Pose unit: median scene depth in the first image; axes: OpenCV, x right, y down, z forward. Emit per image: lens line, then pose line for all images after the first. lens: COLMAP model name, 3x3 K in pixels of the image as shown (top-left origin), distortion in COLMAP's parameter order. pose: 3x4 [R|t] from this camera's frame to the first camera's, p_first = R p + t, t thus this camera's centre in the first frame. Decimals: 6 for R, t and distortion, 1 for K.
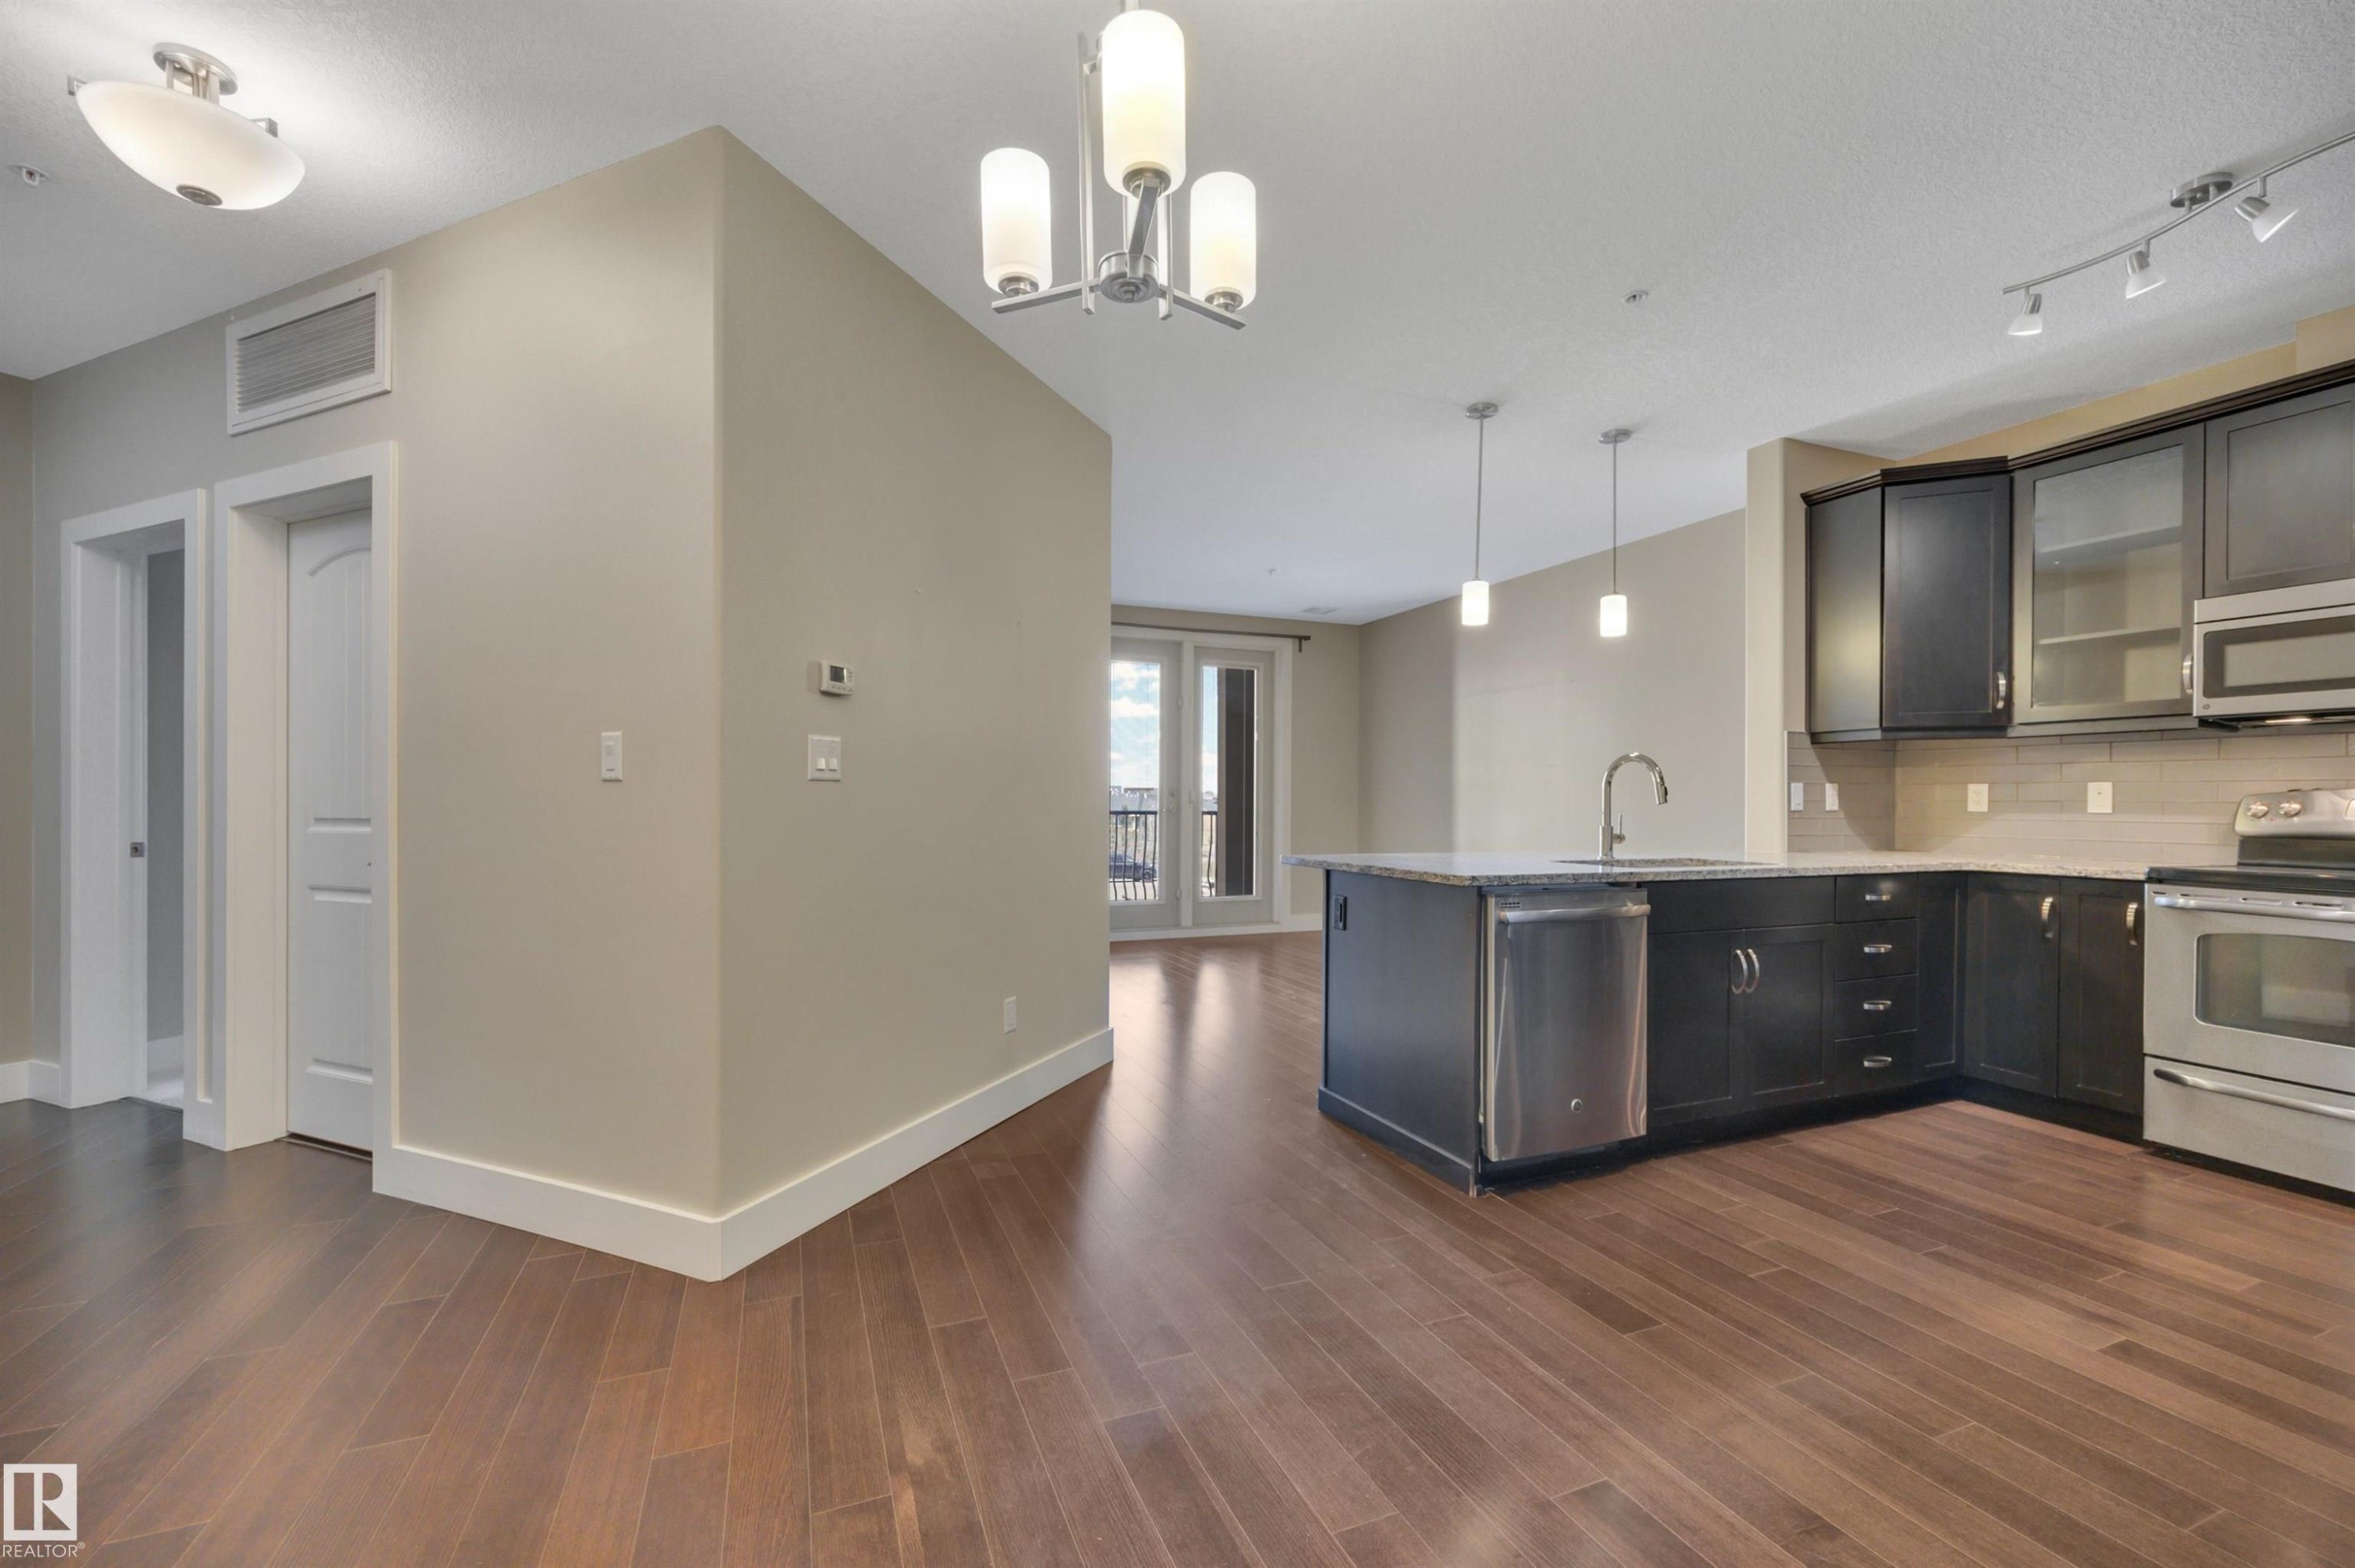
lens RADIAL K [[955.5, 0, 1182.9], [0, 955.5, 800.2], [0, 0, 1]] dist [0.006361, -0.001609]
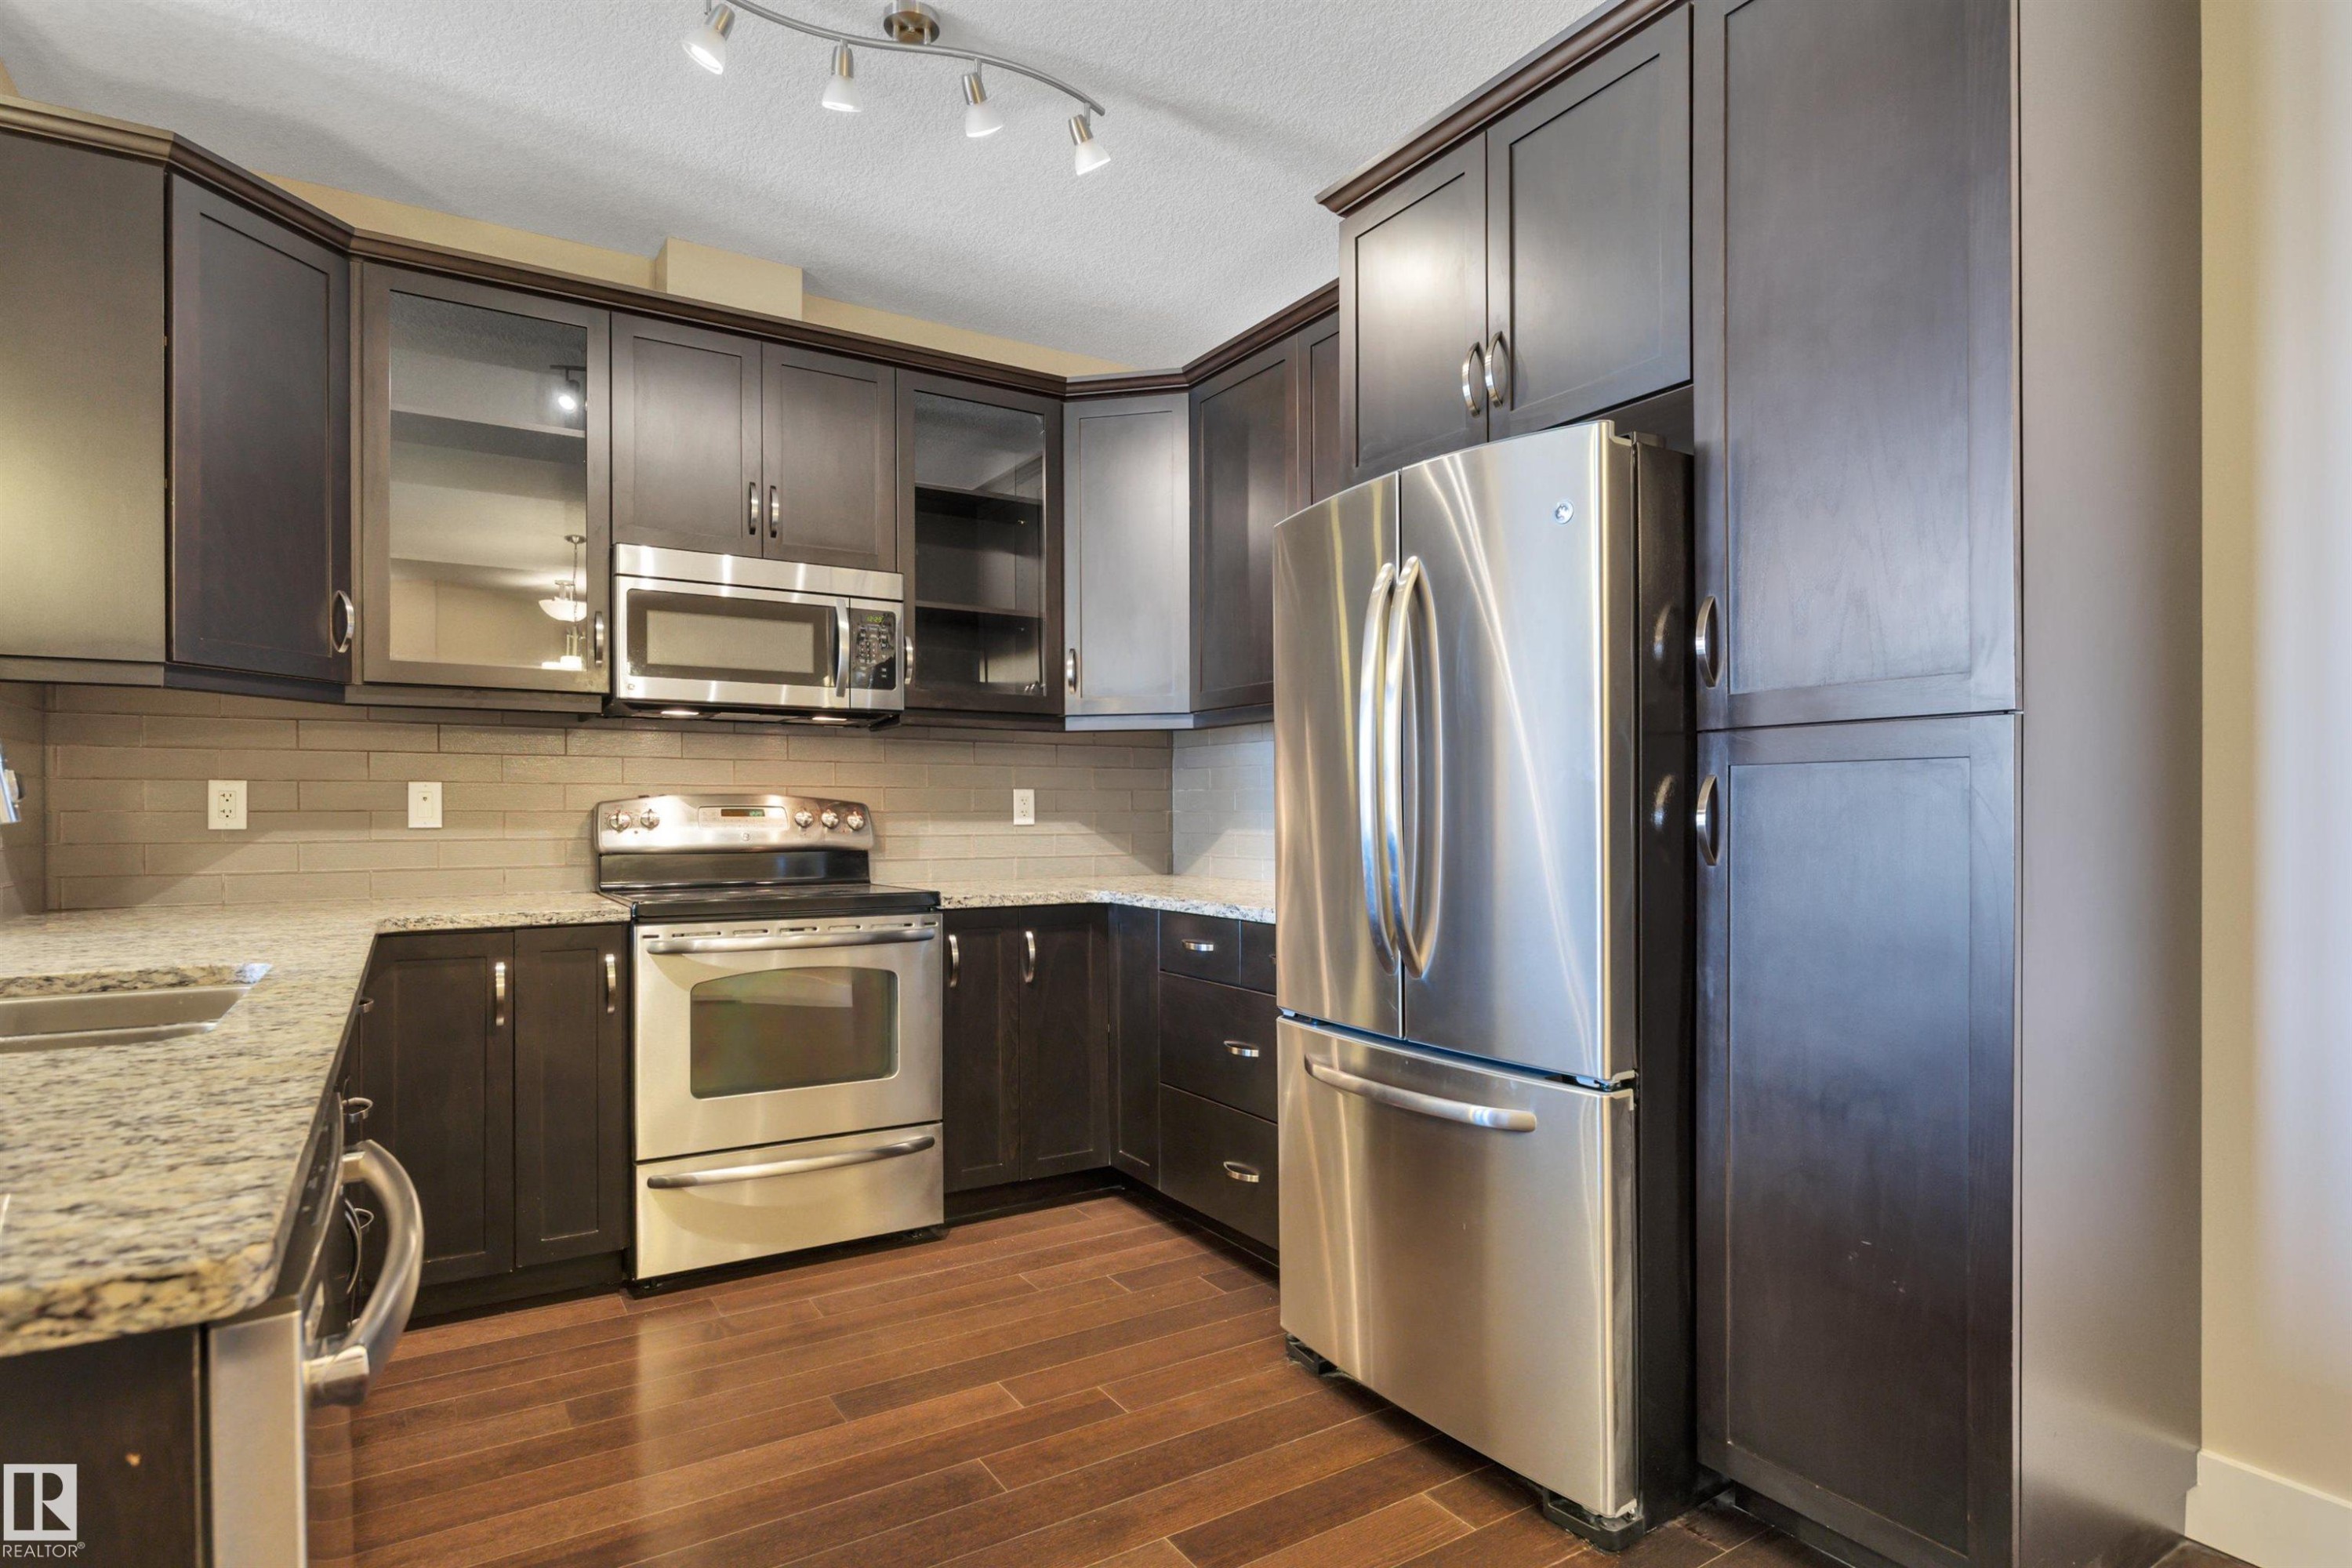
lens RADIAL K [[1231.5, 0, 1161.7], [0, 1231.5, 819.9], [0, 0, 1]] dist [-0.004930, 0.000236]
pose [[-0.161926, -0.012976, 0.986718, 0.027496], [-0.000660, 0.999915, 0.013041, -0.003847], [-0.986803, 0.001460, -0.161921, 0.656141]]
